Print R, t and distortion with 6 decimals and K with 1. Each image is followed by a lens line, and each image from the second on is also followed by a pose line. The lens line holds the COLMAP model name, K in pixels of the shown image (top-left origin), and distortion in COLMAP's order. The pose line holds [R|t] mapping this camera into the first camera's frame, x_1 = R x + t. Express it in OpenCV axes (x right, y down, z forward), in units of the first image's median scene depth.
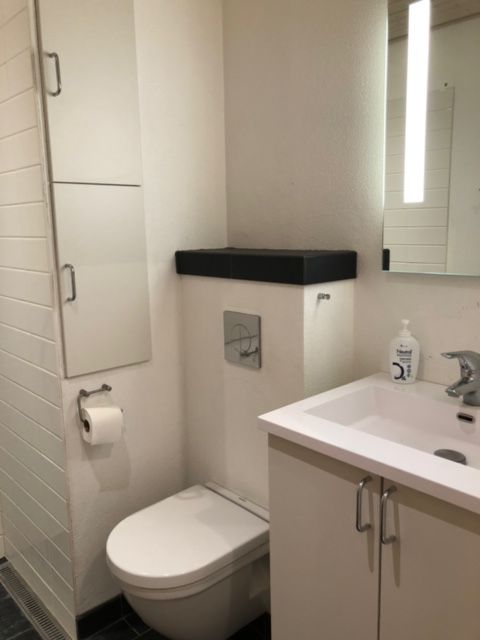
lens RADIAL K [[526.5, 0, 240.0], [0, 526.5, 320.0], [0, 0, 1]] dist [0.047741, -0.071982]
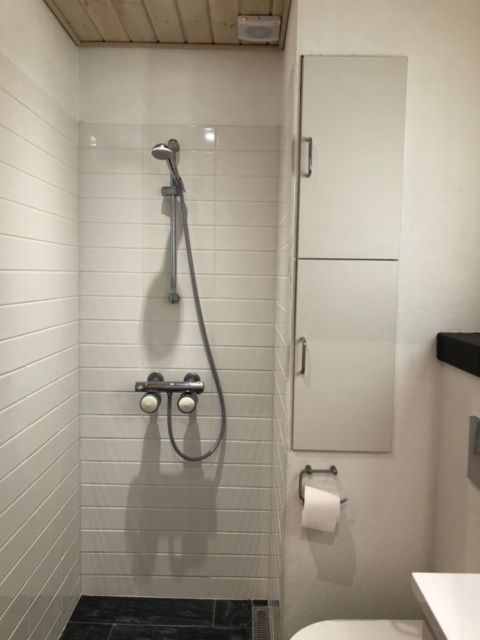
lens RADIAL K [[526.5, 0, 240.0], [0, 526.5, 320.0], [0, 0, 1]] dist [0.047741, -0.071982]
pose [[0.726569, 0.091337, -0.680996, 0.250934], [-0.153996, 0.987558, -0.031848, -0.083019], [0.669614, 0.128011, 0.731594, 0.170675]]
